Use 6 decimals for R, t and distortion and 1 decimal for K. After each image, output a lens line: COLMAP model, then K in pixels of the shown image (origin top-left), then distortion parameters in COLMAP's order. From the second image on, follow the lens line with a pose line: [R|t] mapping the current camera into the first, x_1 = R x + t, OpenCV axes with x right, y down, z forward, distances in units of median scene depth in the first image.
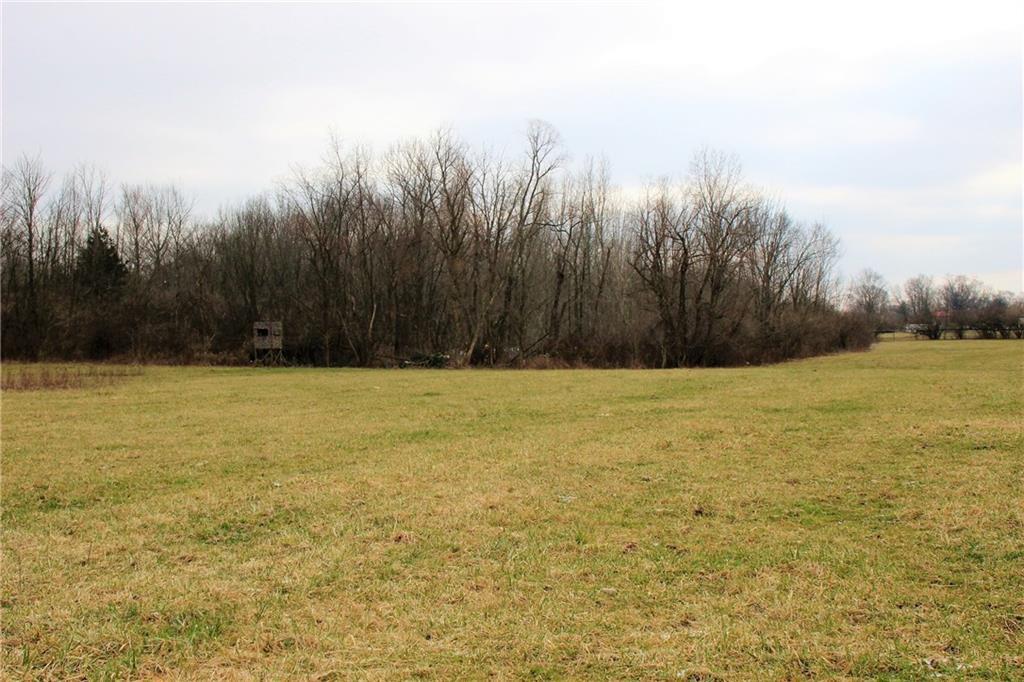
lens RADIAL K [[912.1, 0, 512.0], [0, 912.1, 341.0], [0, 0, 1]] dist [-0.000156, 0.000321]
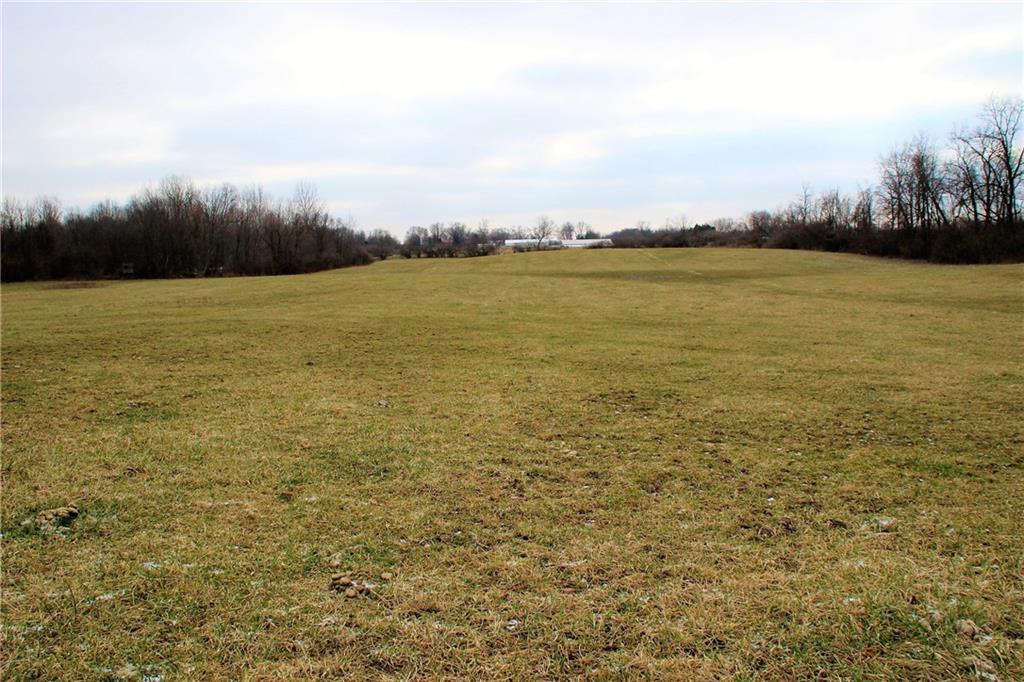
lens RADIAL K [[832.0, 0, 506.6], [0, 832.0, 342.7], [0, 0, 1]] dist [-0.173566, 0.110762]
pose [[0.948126, -0.049801, 0.313970, 0.037116], [0.012017, 0.992562, 0.121149, -0.059825], [-0.317668, -0.111092, 0.941672, -1.574387]]
